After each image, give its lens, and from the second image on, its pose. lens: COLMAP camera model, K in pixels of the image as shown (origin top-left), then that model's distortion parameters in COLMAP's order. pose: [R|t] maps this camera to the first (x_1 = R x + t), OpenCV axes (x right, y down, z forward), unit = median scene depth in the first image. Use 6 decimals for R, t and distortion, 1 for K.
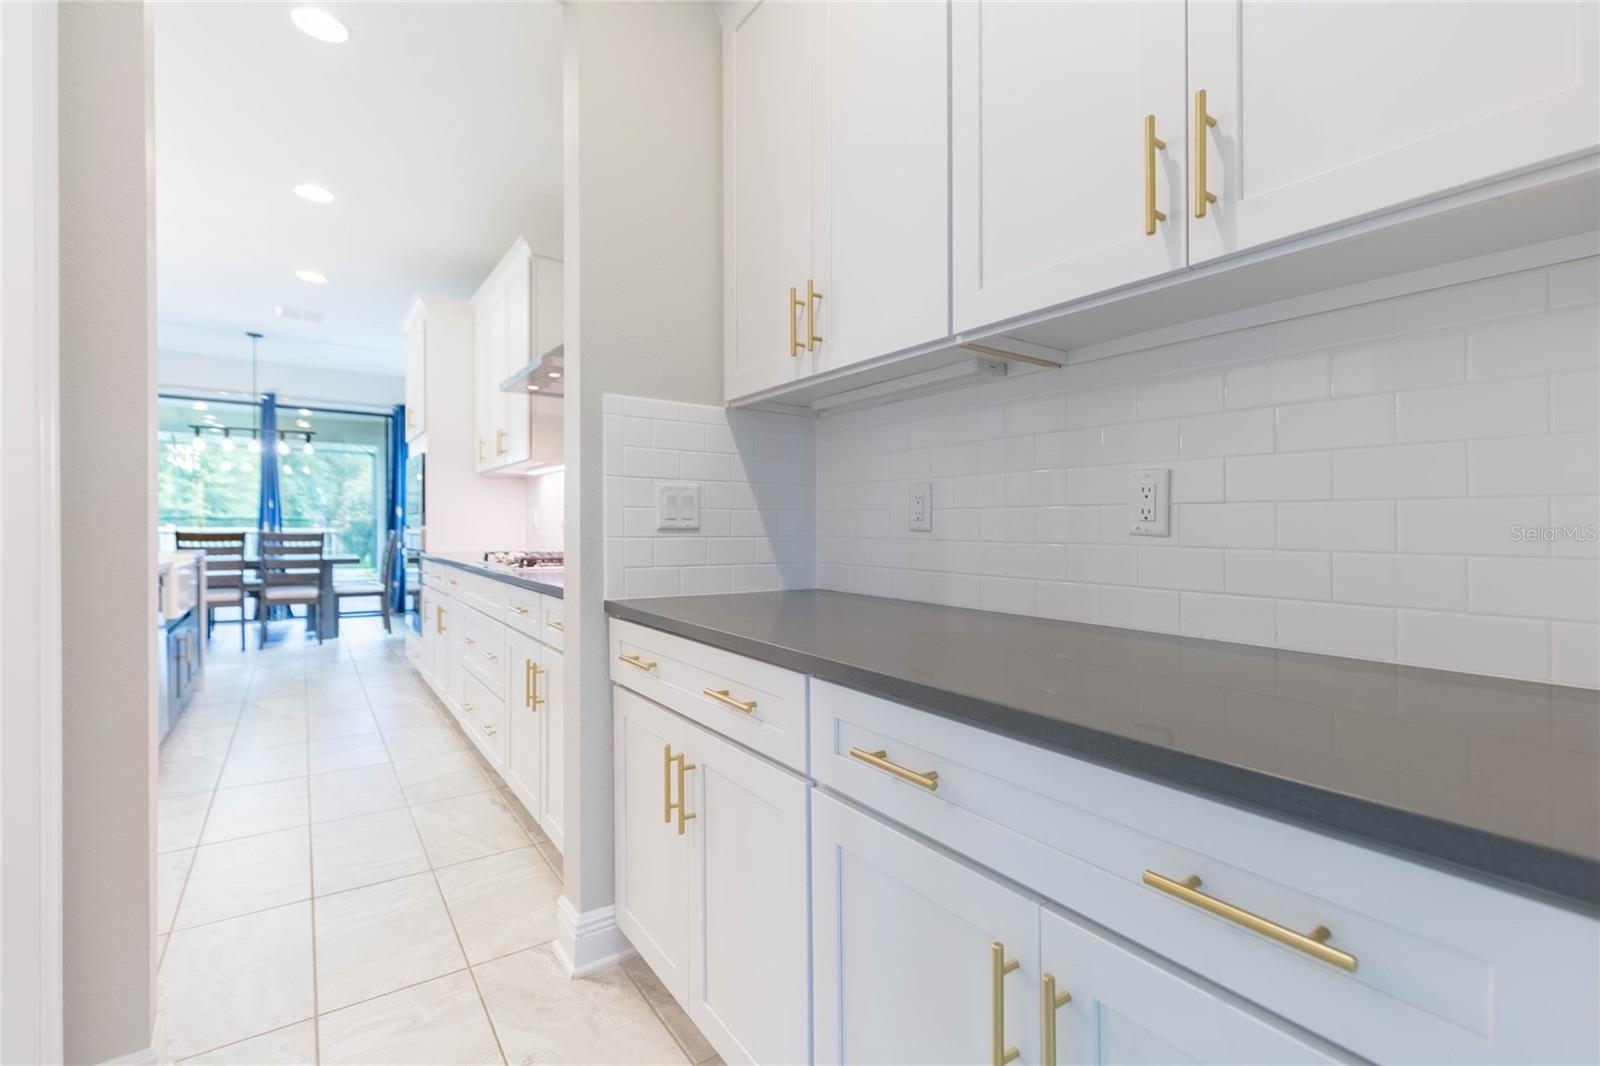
lens RADIAL K [[720.5, 0, 797.3], [0, 720.5, 524.8], [0, 0, 1]] dist [-0.001050, 0.000479]
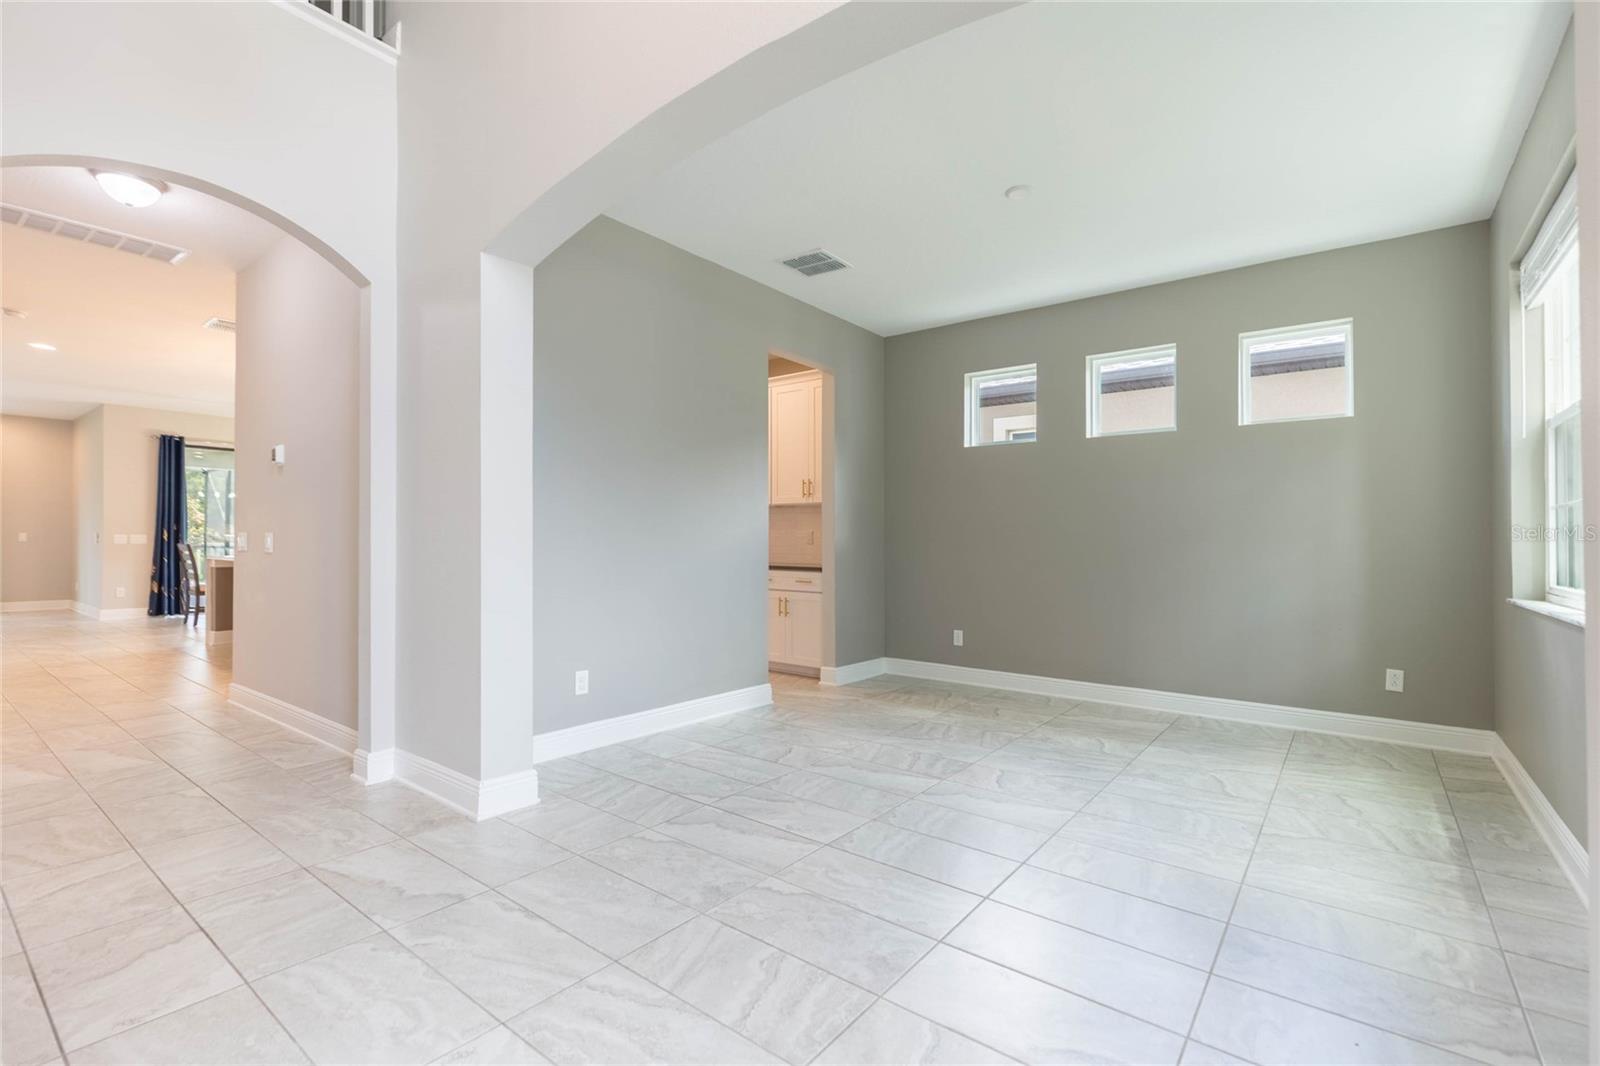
lens RADIAL K [[720.5, 0, 801.5], [0, 720.5, 535.9], [0, 0, 1]] dist [-0.001050, 0.000479]
pose [[0.954174, 0.000417, 0.299254, -0.188468], [-0.000142, 1.000000, -0.000943, -0.006190], [-0.299254, 0.000858, 0.954173, -0.674016]]
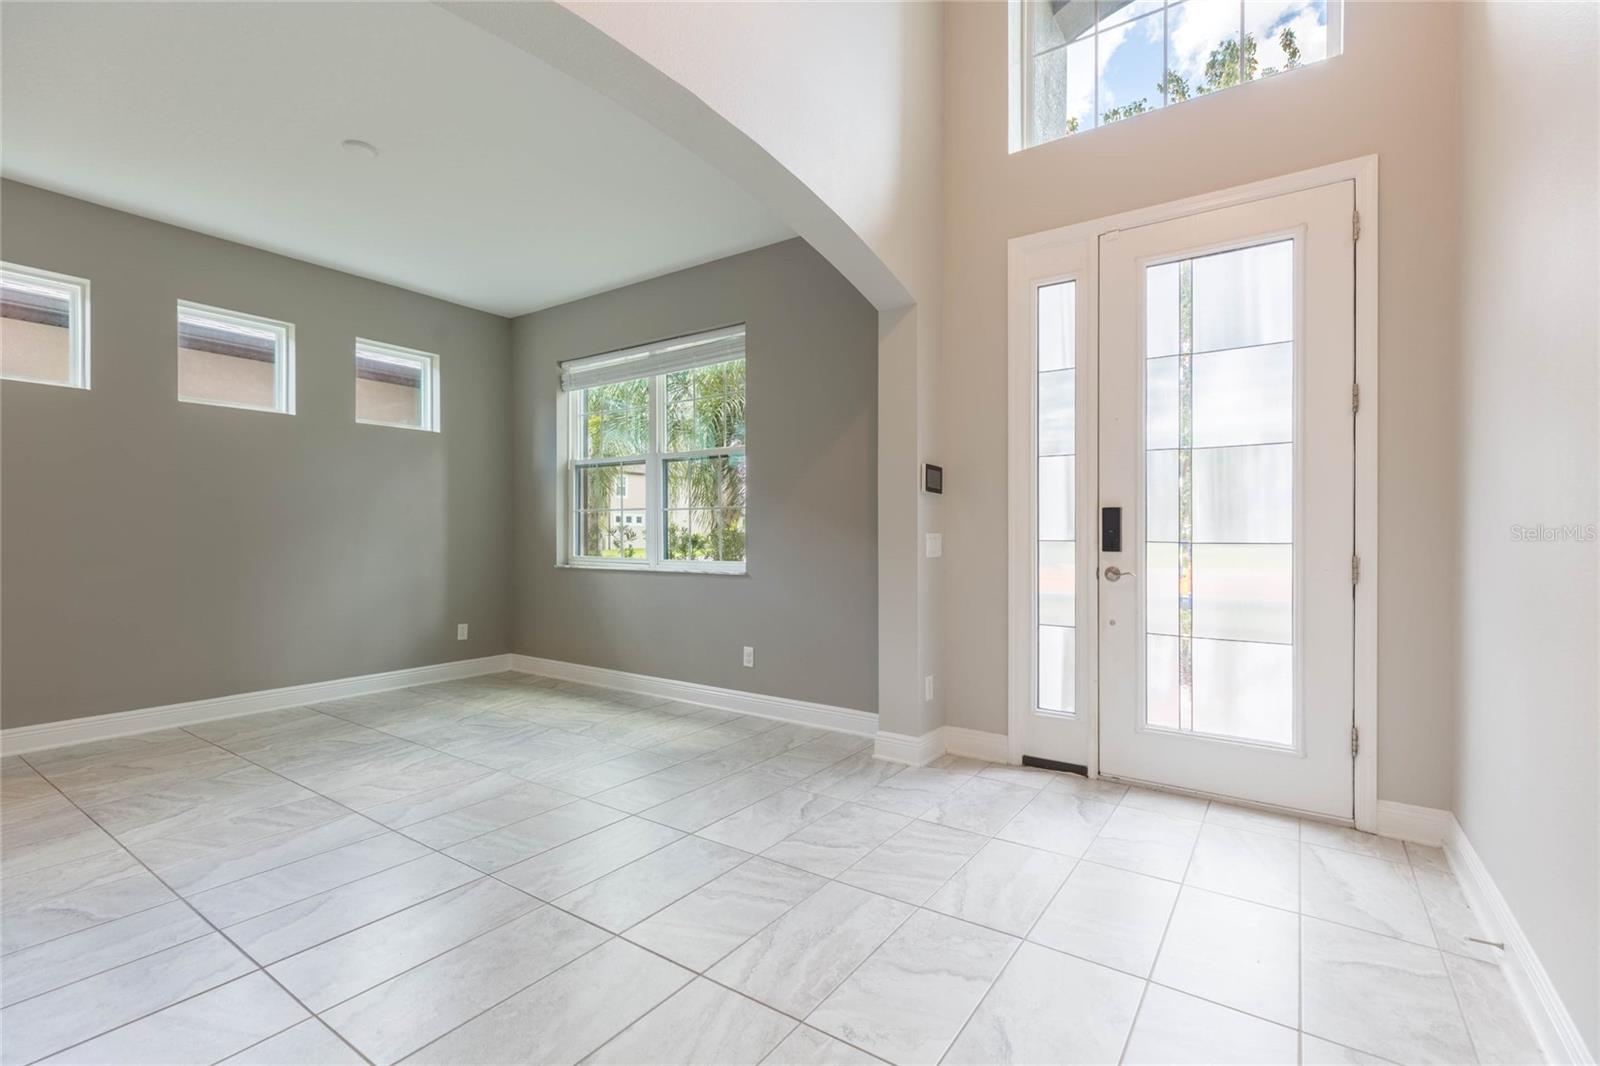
lens RADIAL K [[720.5, 0, 812.5], [0, 720.5, 532.8], [0, 0, 1]] dist [-0.001050, 0.000479]
pose [[-0.359615, -0.011416, 0.933031, -0.418479], [-0.010219, 0.999913, 0.008295, -0.009634], [-0.933045, -0.006552, -0.359700, -0.355284]]
